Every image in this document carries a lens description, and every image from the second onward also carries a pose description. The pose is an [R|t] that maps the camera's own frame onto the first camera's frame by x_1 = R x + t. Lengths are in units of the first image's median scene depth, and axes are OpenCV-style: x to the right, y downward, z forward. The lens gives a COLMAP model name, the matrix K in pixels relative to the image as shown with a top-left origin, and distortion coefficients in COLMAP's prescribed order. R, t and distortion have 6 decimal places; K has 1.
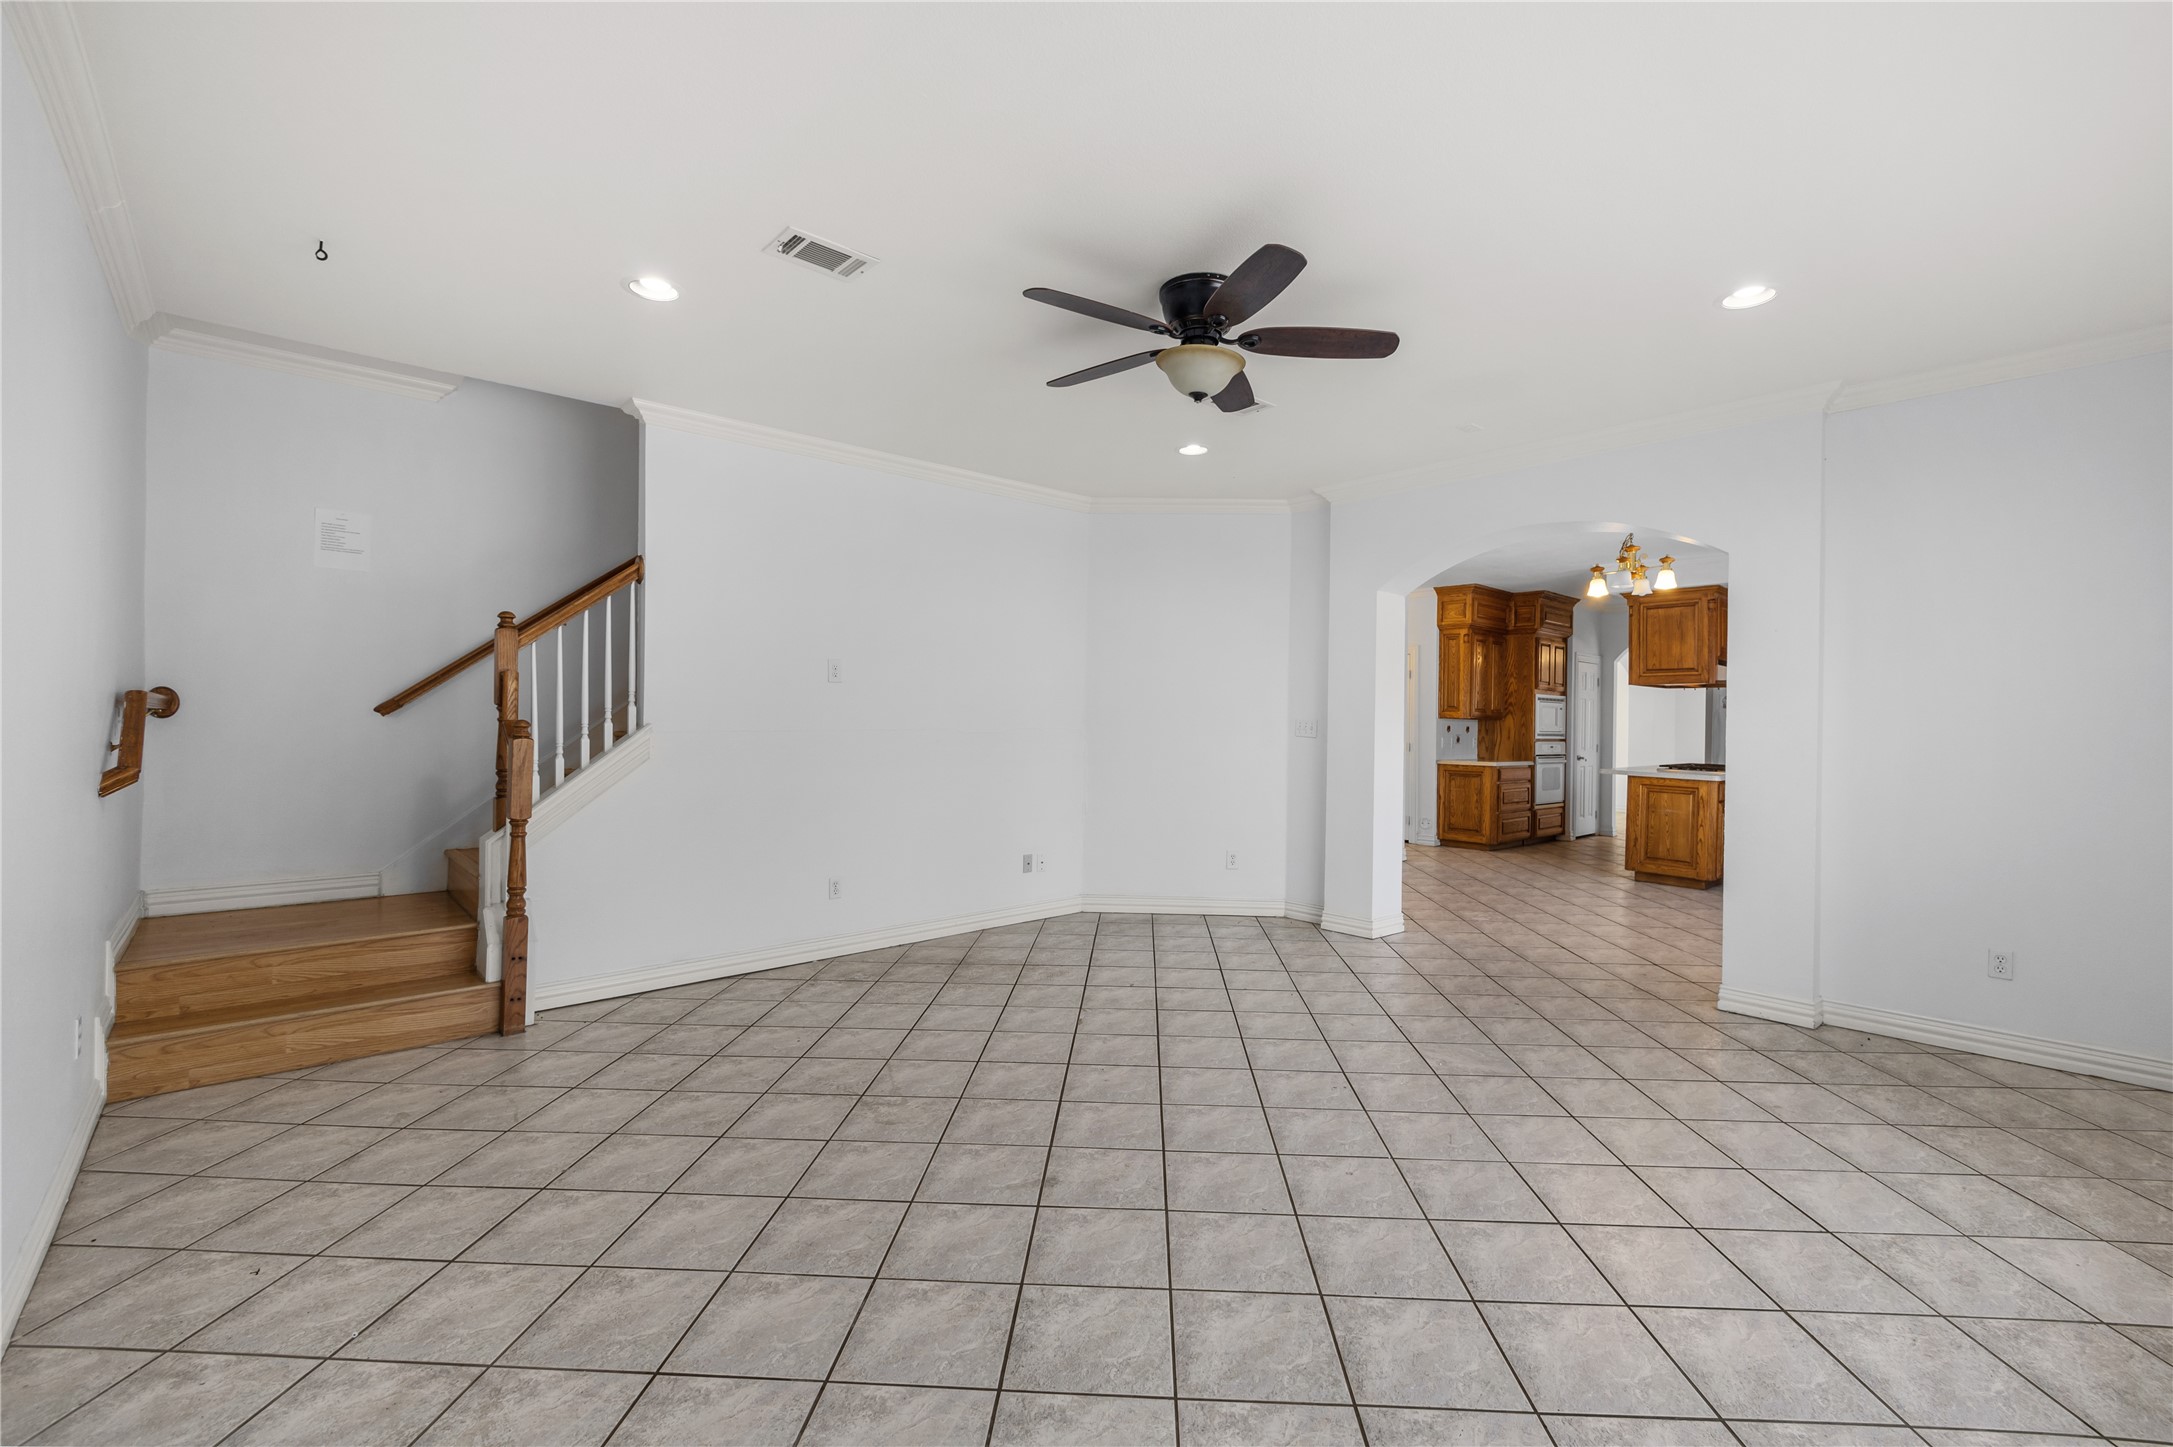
lens RADIAL K [[930.6, 0, 1096.8], [0, 930.6, 726.8], [0, 0, 1]] dist [-0.011596, 0.002165]
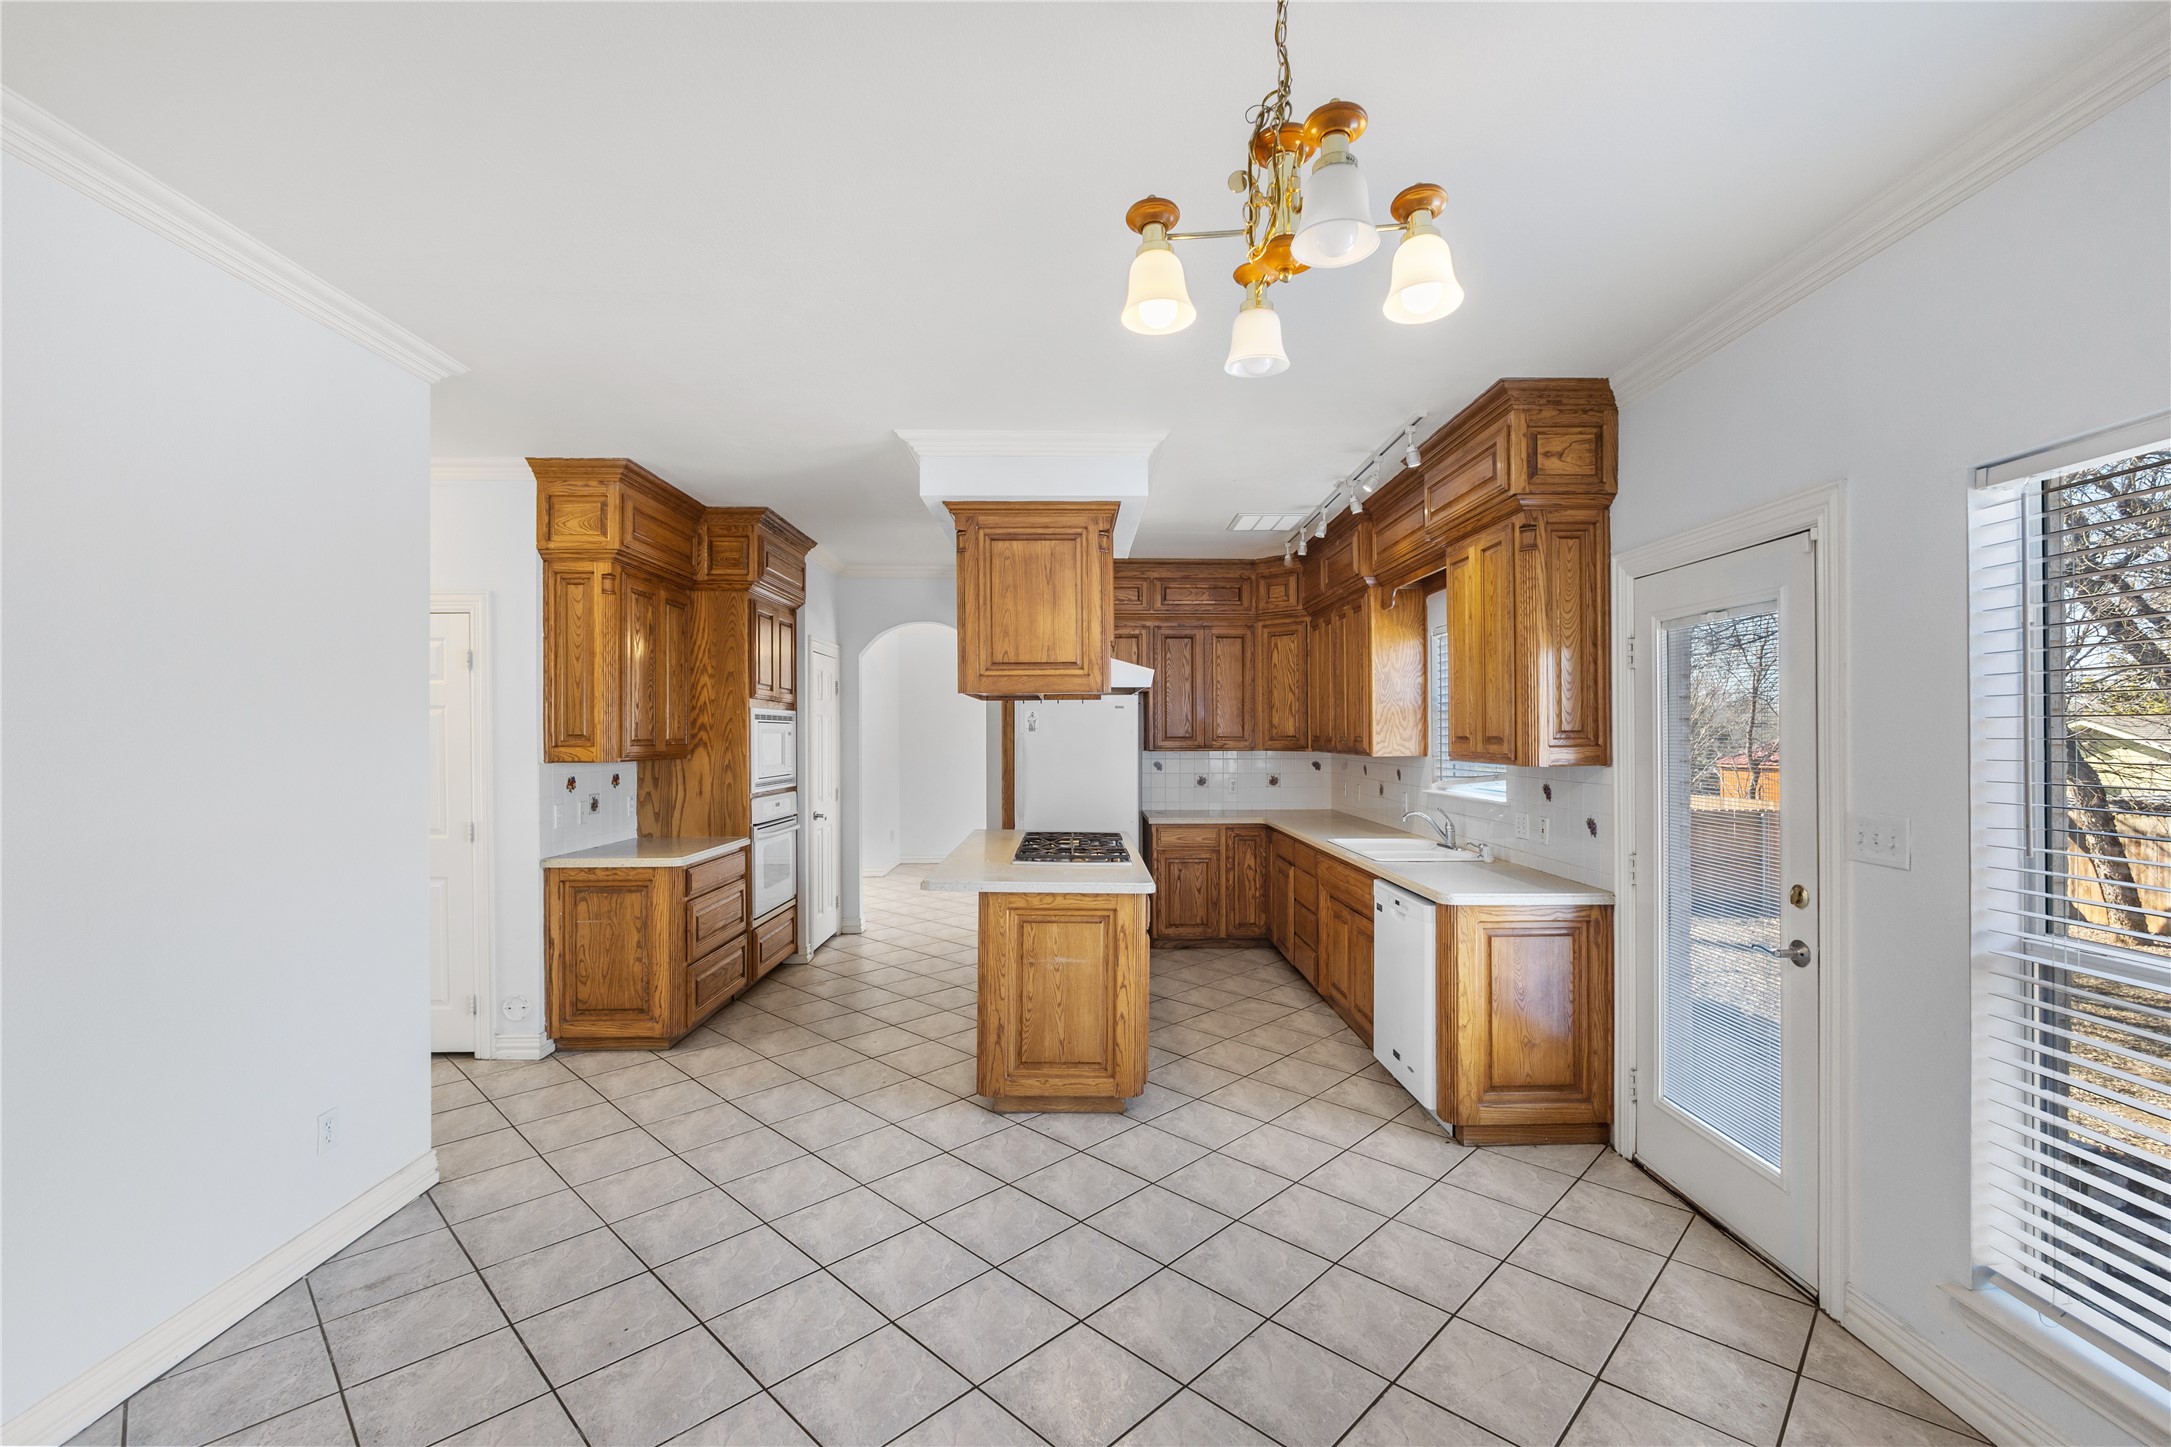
lens RADIAL K [[929.7, 0, 1104.3], [0, 929.7, 725.4], [0, 0, 1]] dist [-0.011596, 0.002165]
pose [[0.651553, -0.010724, 0.758527, 0.209062], [0.017148, 0.999853, -0.000594, -0.021976], [-0.758409, 0.013394, 0.651641, 0.515540]]
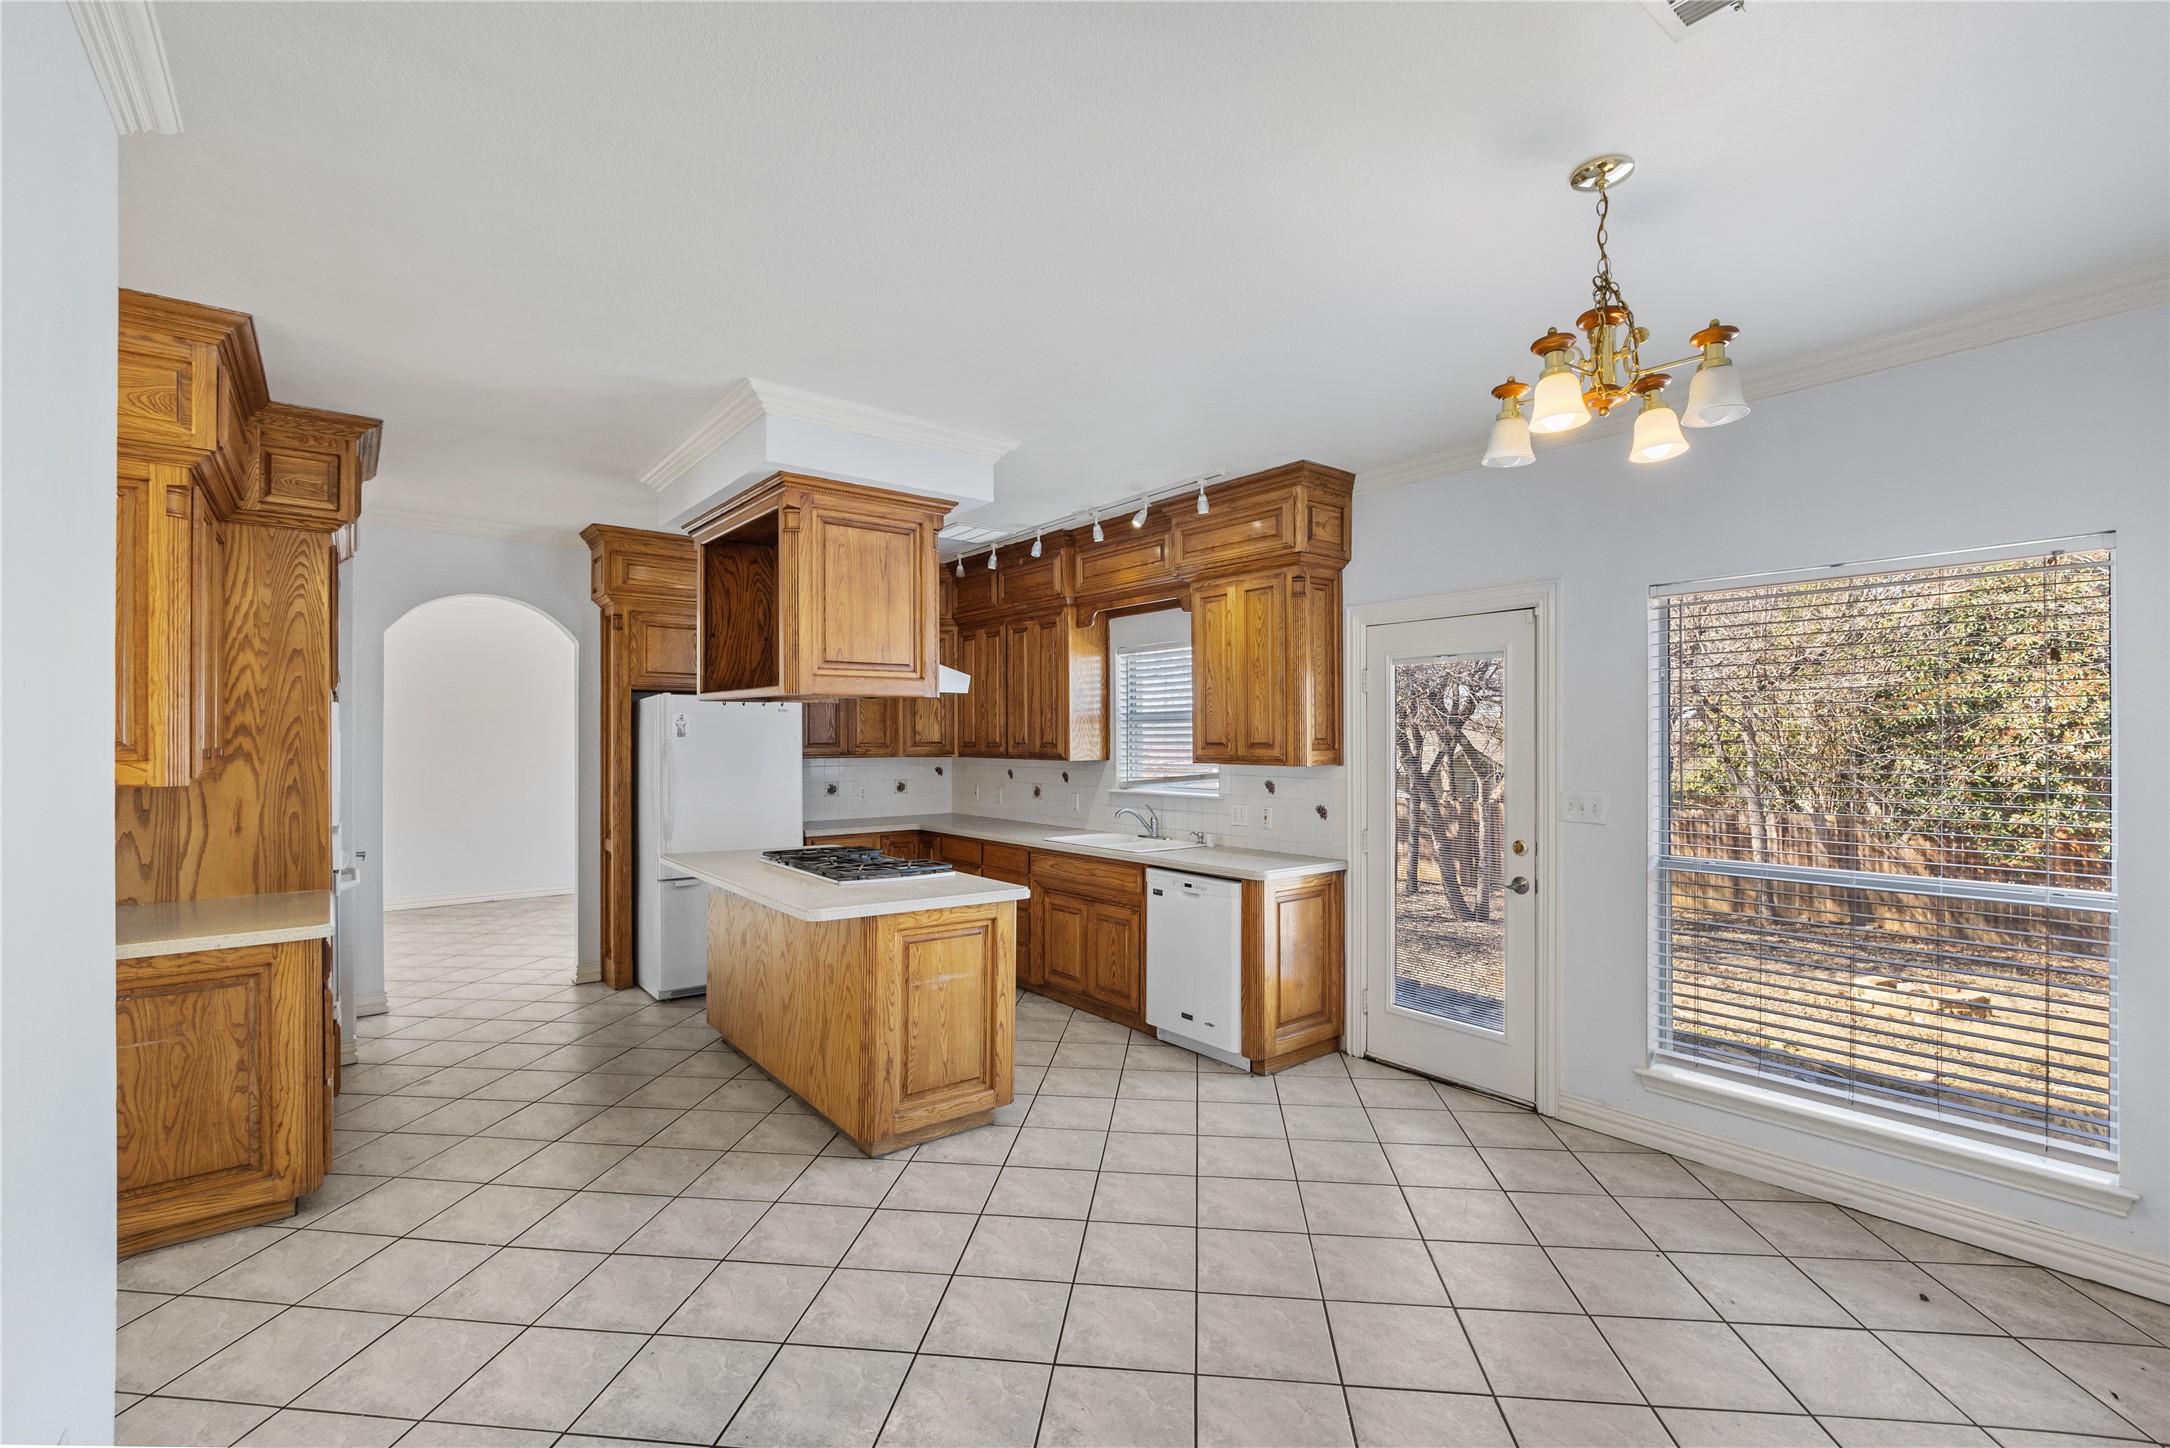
lens RADIAL K [[929.3, 0, 1100.4], [0, 929.3, 730.6], [0, 0, 1]] dist [-0.011596, 0.002165]
pose [[0.052435, -0.007946, 0.998593, 0.130730], [0.007848, 0.999941, 0.007545, -0.025090], [-0.998593, 0.007442, 0.052494, 0.689893]]
